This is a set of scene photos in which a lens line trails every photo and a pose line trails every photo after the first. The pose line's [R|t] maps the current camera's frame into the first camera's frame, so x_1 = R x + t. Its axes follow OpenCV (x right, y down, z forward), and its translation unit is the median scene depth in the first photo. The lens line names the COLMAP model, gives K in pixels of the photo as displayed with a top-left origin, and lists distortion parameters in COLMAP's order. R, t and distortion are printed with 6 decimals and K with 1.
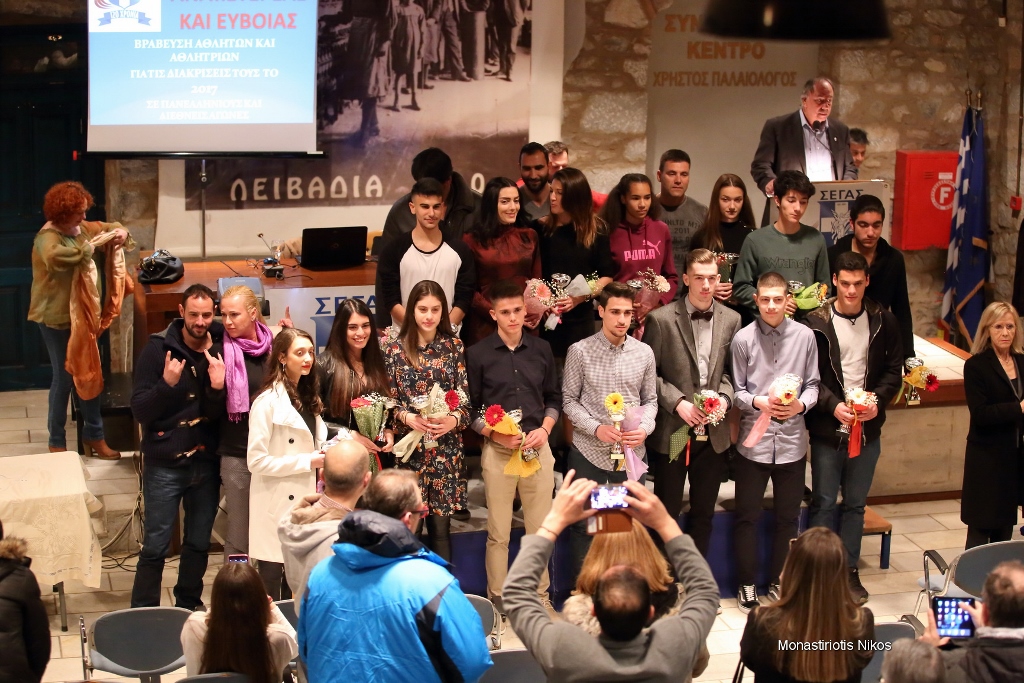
lens RADIAL K [[2109.7, 0, 516.8], [0, 2109.7, 344.4], [0, 0, 1]] dist [-0.322745, 0.253619]
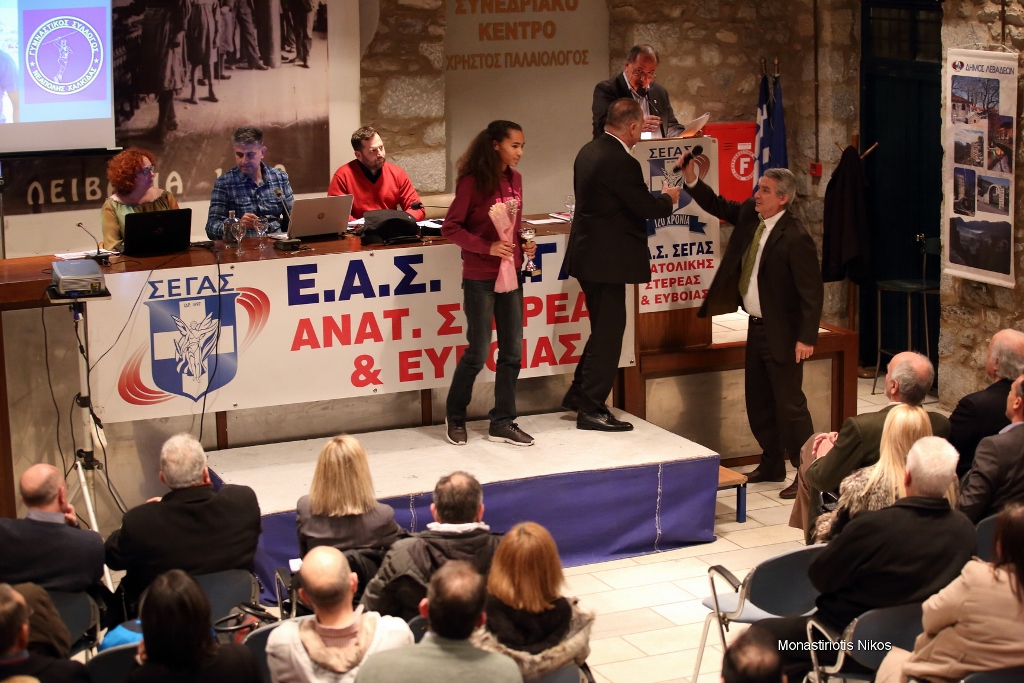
lens RADIAL K [[2109.7, 0, 516.8], [0, 2109.7, 344.4], [0, 0, 1]] dist [-0.322745, 0.253619]
pose [[0.987202, -0.062846, 0.146568, -0.056194], [0.067196, 0.997429, -0.024914, 0.032447], [-0.144626, 0.034444, 0.988887, 0.030755]]
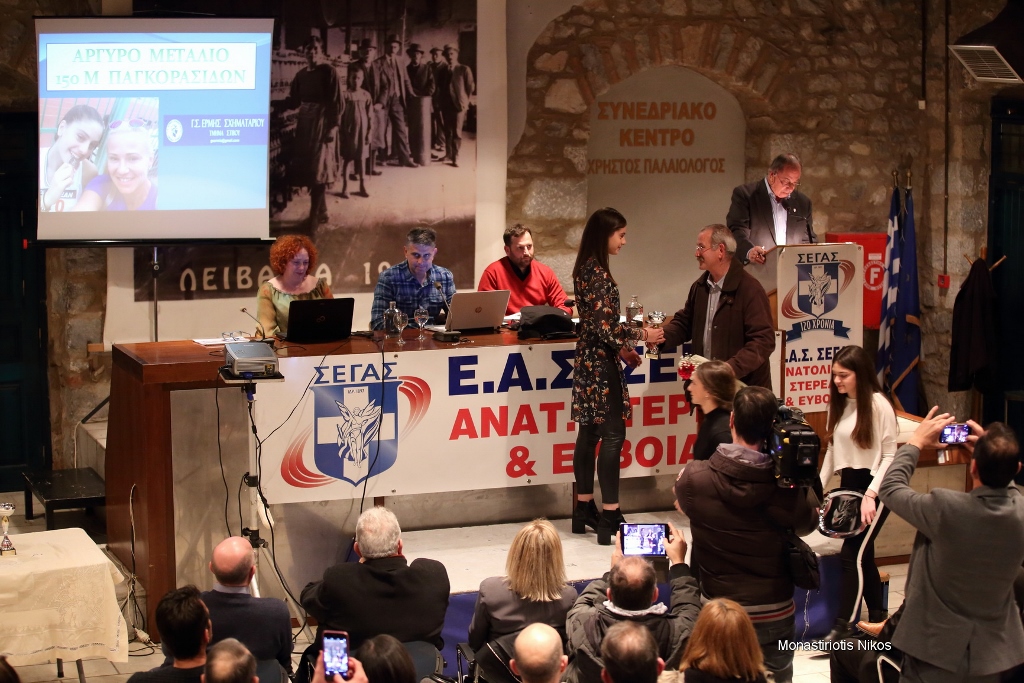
lens RADIAL K [[2109.7, 0, 516.8], [0, 2109.7, 344.4], [0, 0, 1]] dist [-0.322745, 0.253619]
pose [[0.992683, -0.027378, 0.117603, -0.092047], [0.037077, 0.996017, -0.081090, 0.039435], [-0.114914, 0.084857, 0.989744, 0.016807]]
